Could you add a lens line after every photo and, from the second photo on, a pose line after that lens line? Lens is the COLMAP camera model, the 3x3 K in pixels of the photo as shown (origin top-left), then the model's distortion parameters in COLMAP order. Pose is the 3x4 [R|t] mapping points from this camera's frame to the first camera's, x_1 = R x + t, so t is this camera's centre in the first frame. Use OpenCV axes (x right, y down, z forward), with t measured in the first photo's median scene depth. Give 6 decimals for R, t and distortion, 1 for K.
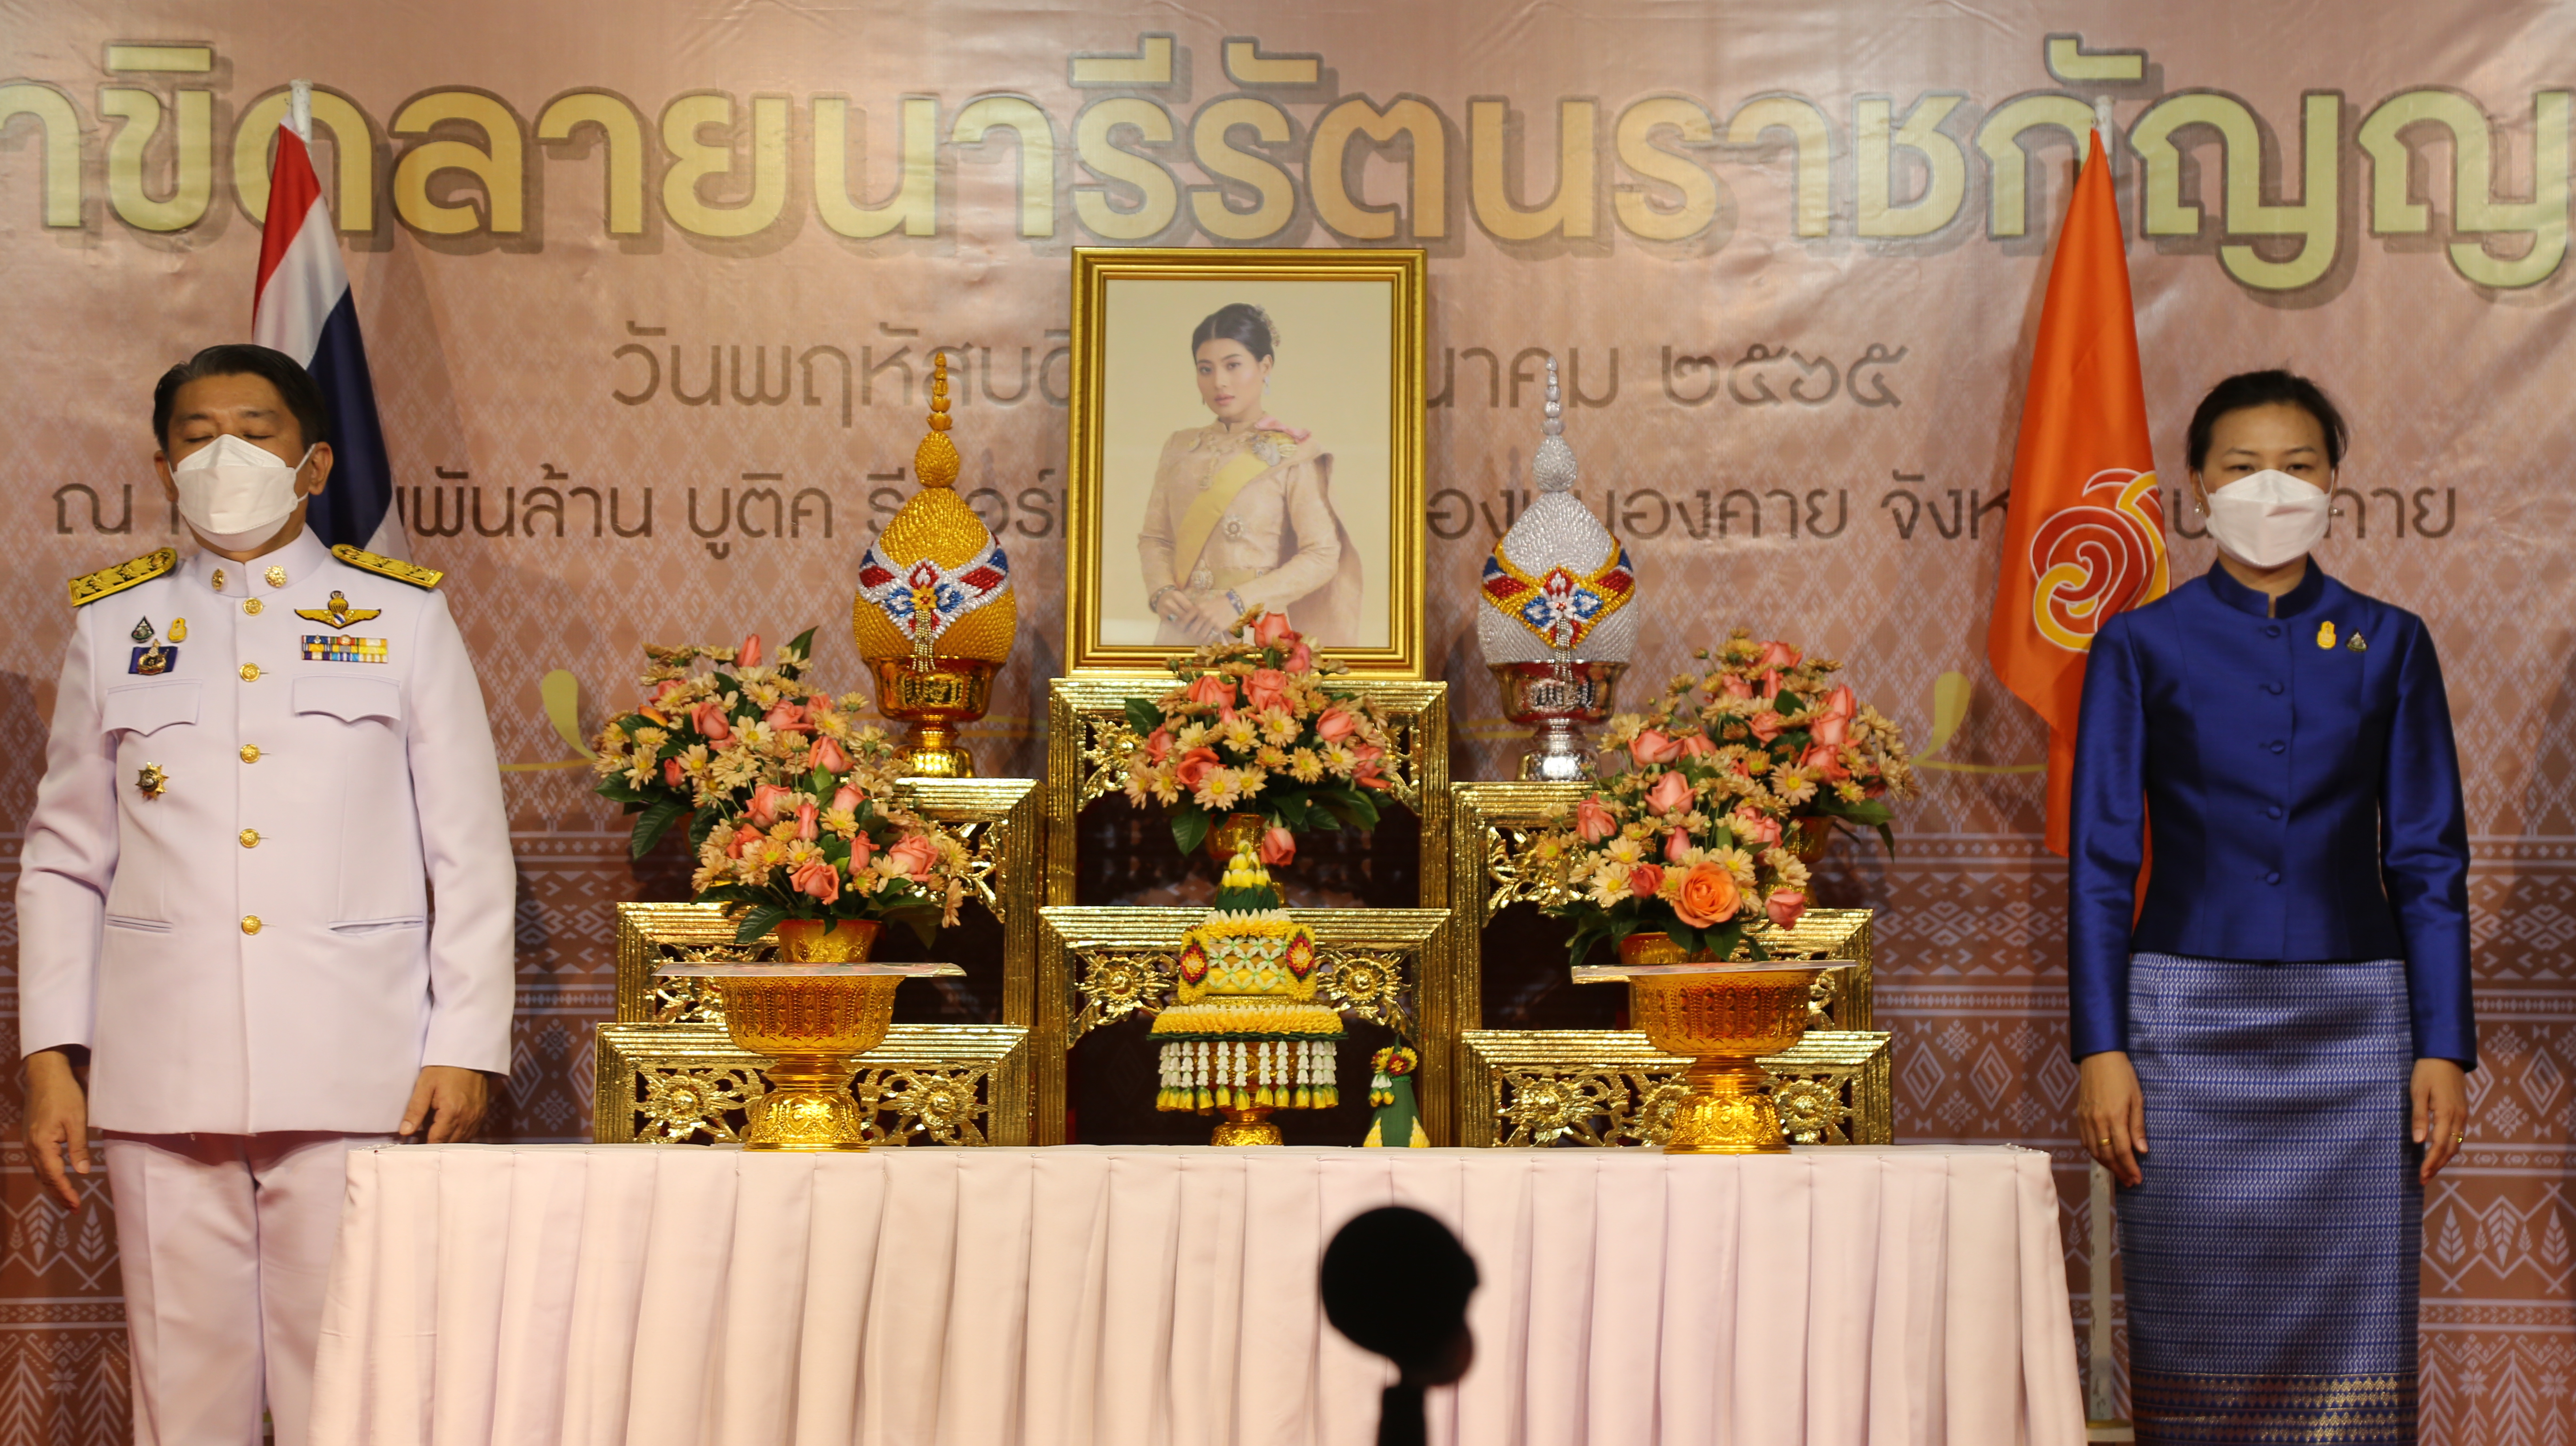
lens RADIAL K [[6361.7, 0, 1280.0], [0, 6361.7, 718.3], [0, 0, 1]] dist [0.571330, -0.076014]
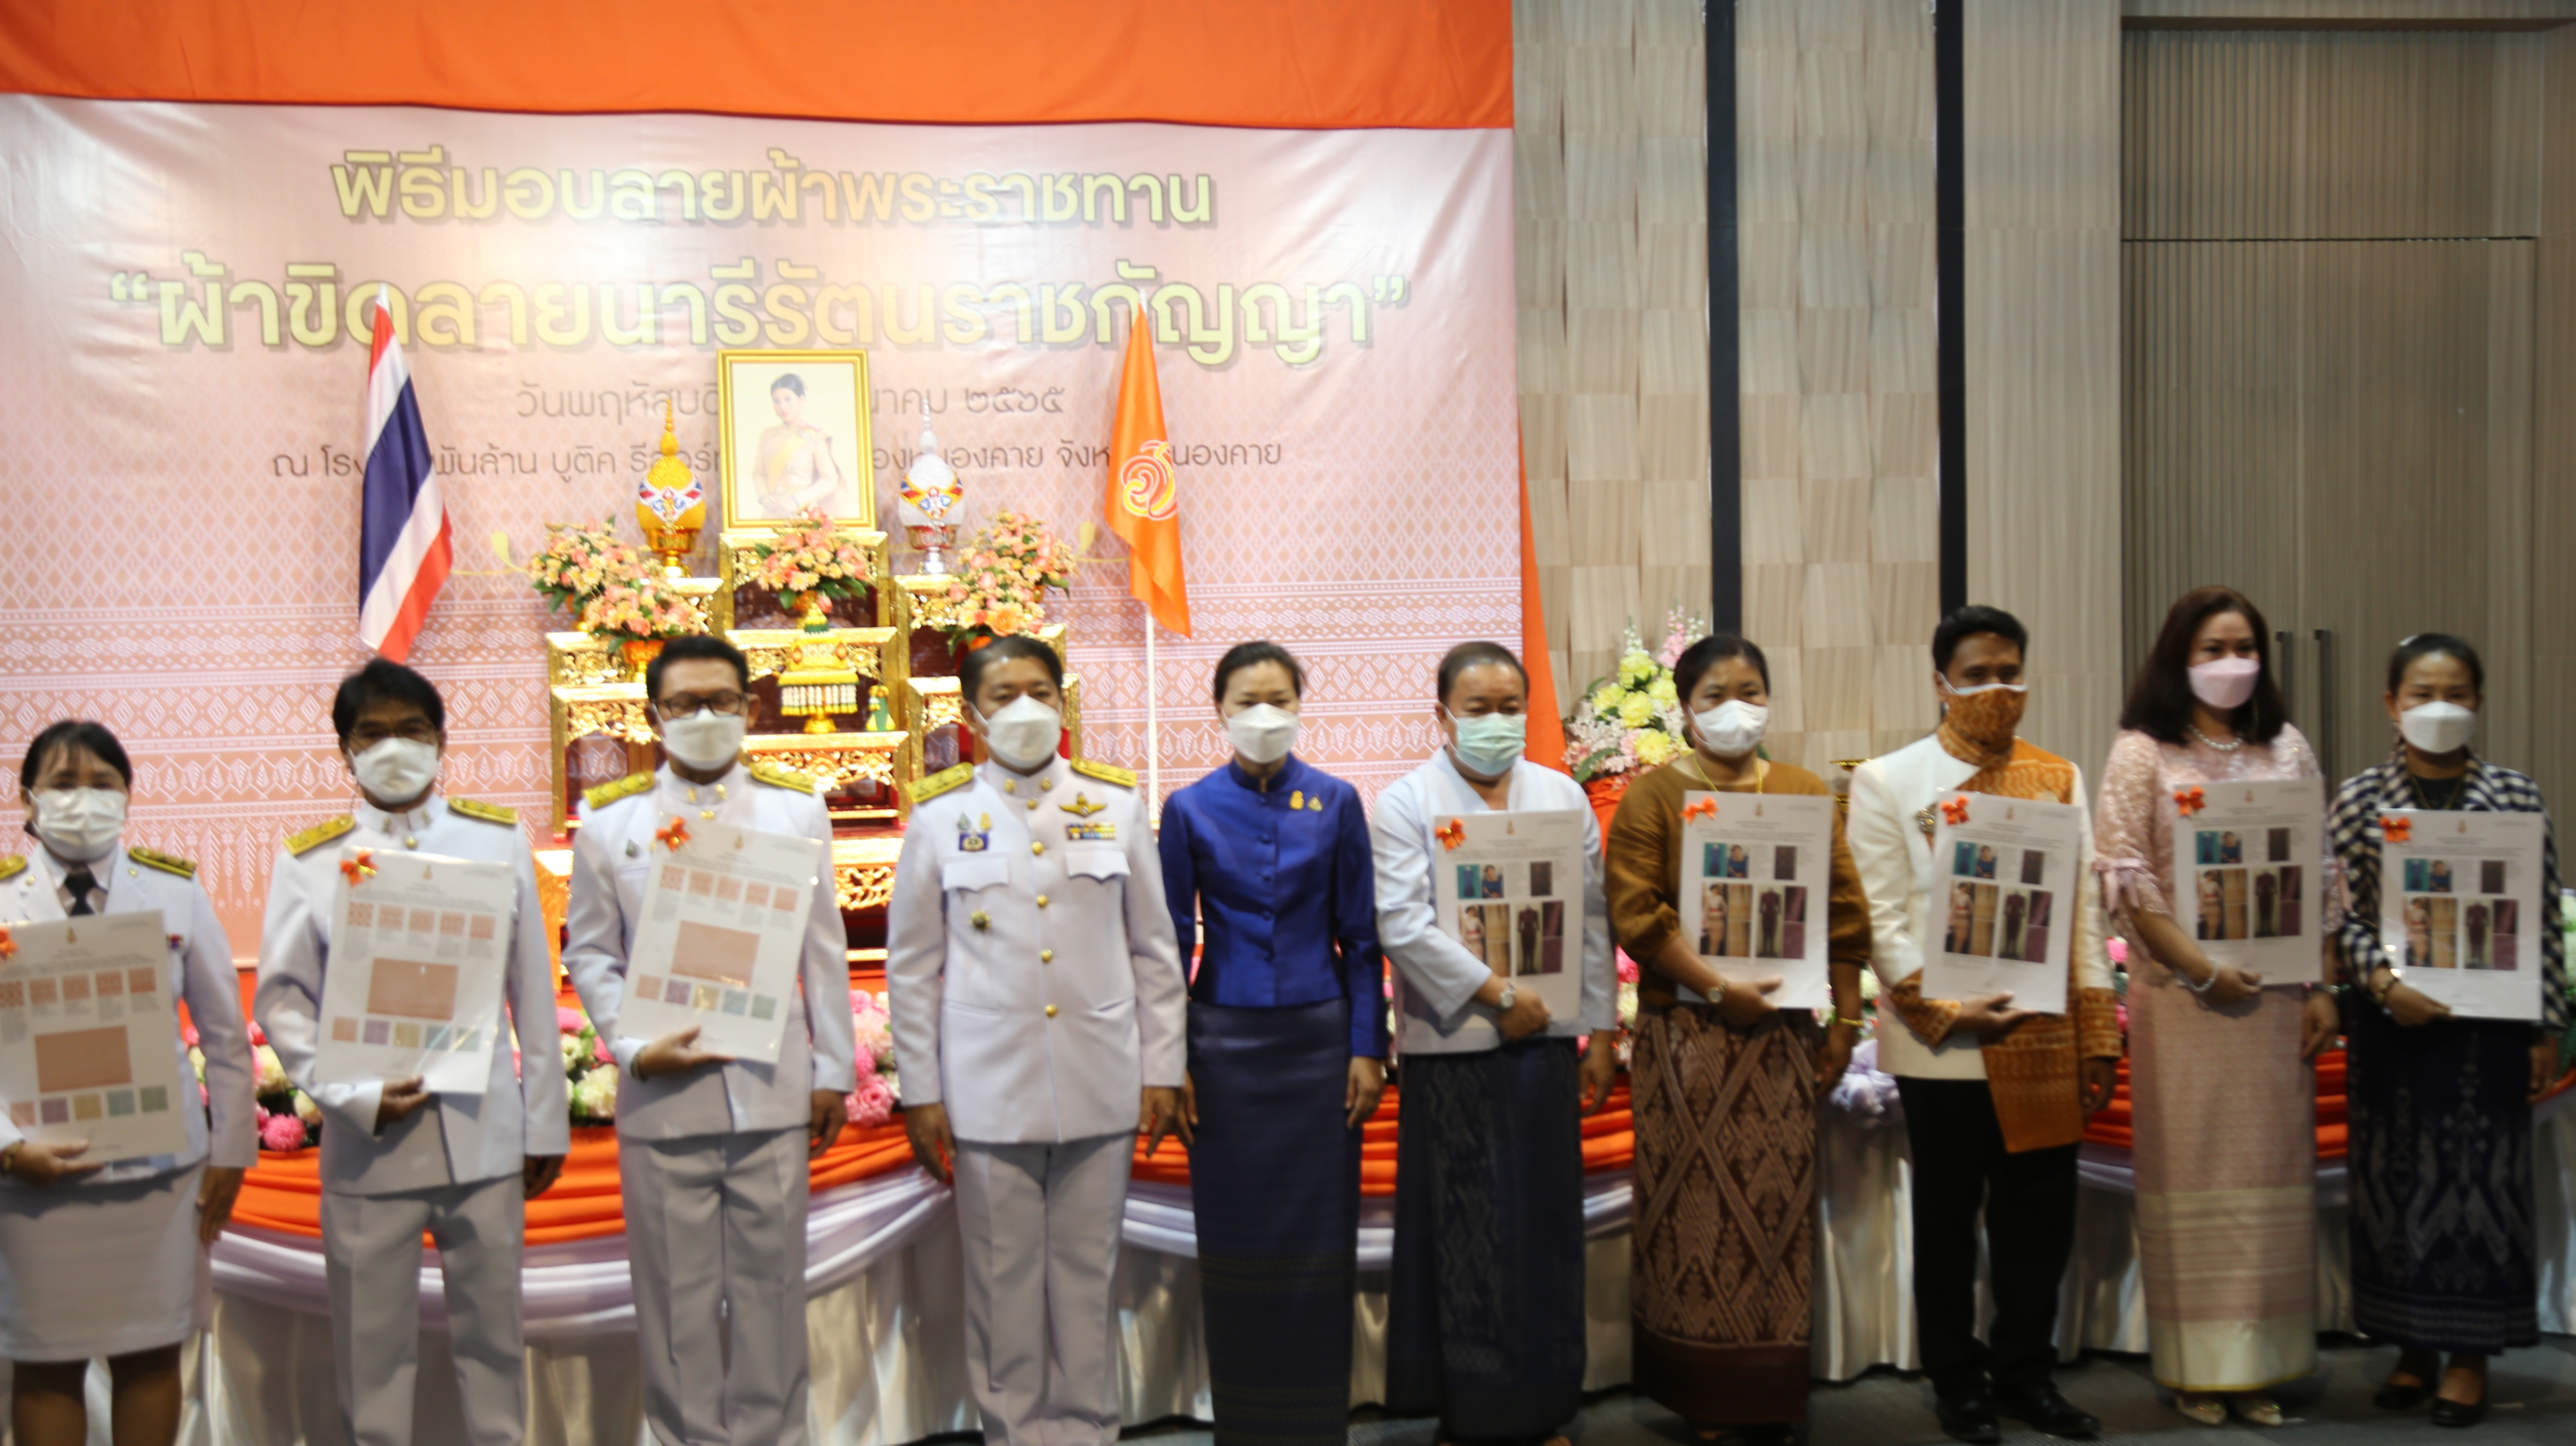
lens RADIAL K [[3467.8, 0, 1380.8], [0, 3467.8, 762.7], [0, 0, 1]] dist [0.036903, 0.317079]
pose [[0.972408, -0.034913, 0.230658, -0.096643], [0.012353, 0.995057, 0.098537, -0.045532], [-0.232958, -0.092969, 0.968033, -0.325425]]
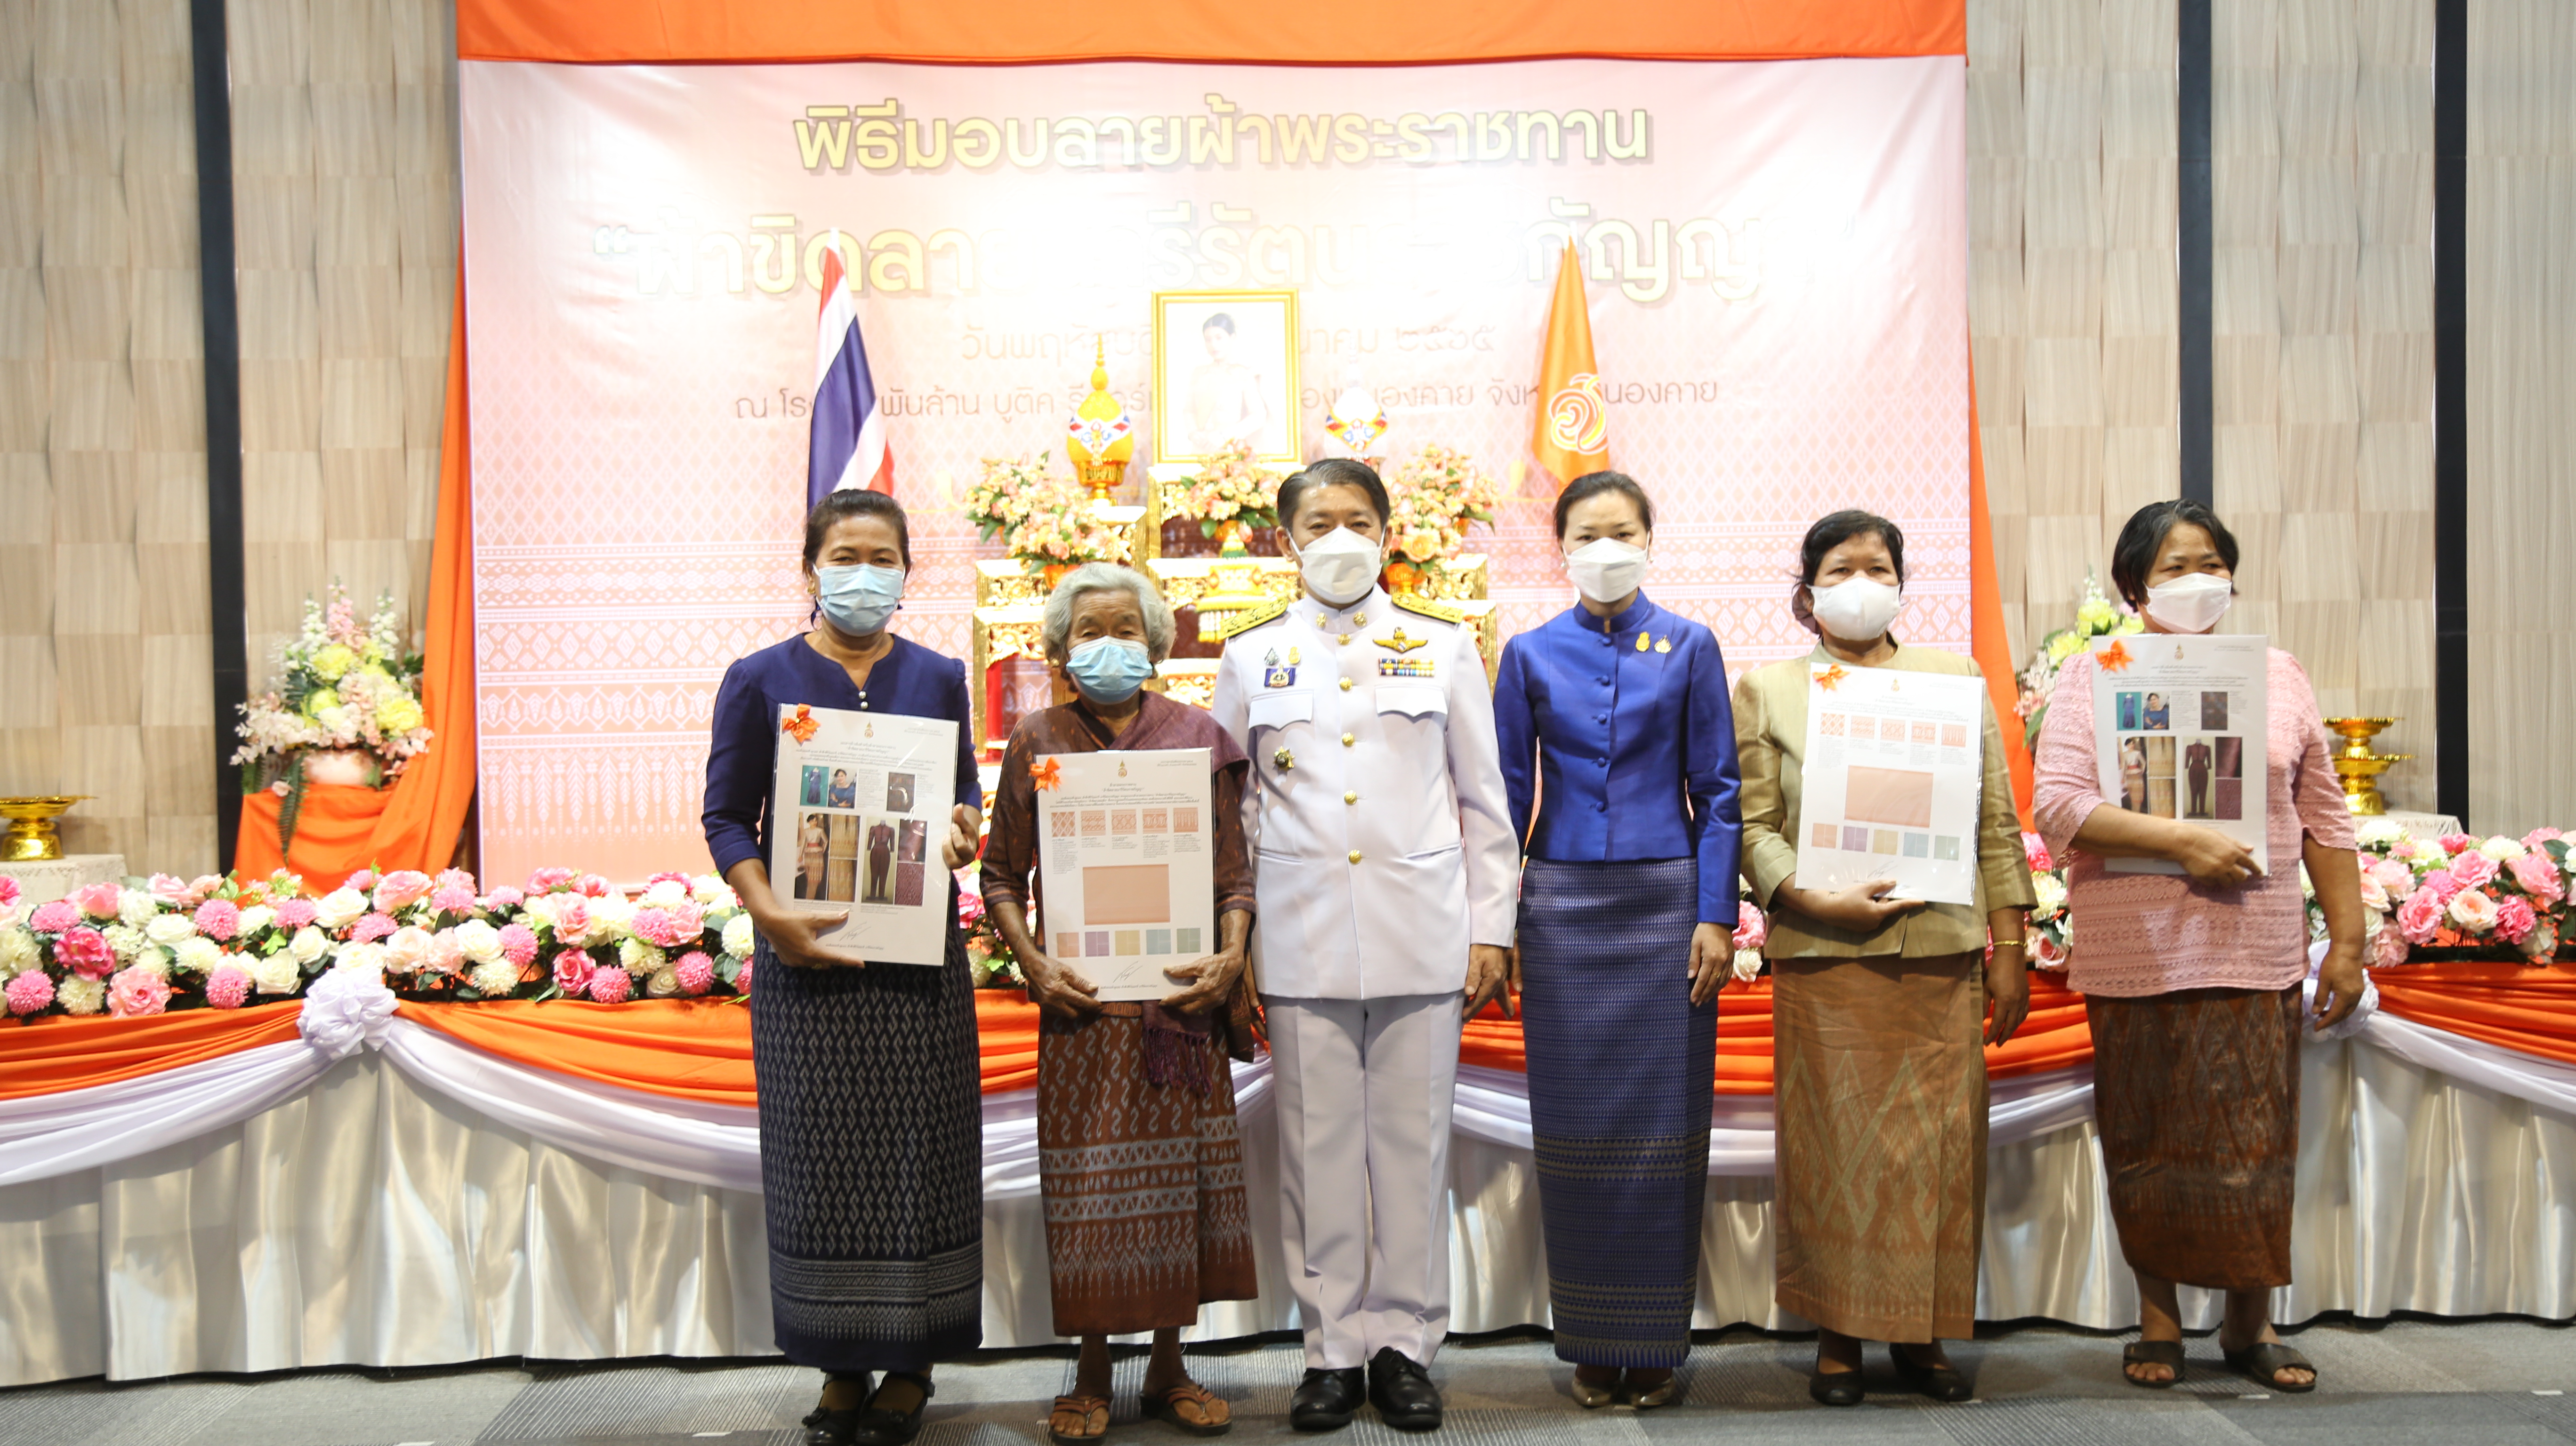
lens RADIAL K [[3106.1, 0, 1291.4], [0, 3106.1, 757.0], [0, 0, 1]] dist [0.058695, 0.072513]
pose [[0.999182, -0.022844, 0.033378, -0.023020], [0.020541, 0.997488, 0.067797, 0.023694], [-0.034843, -0.067056, 0.997141, -0.185070]]
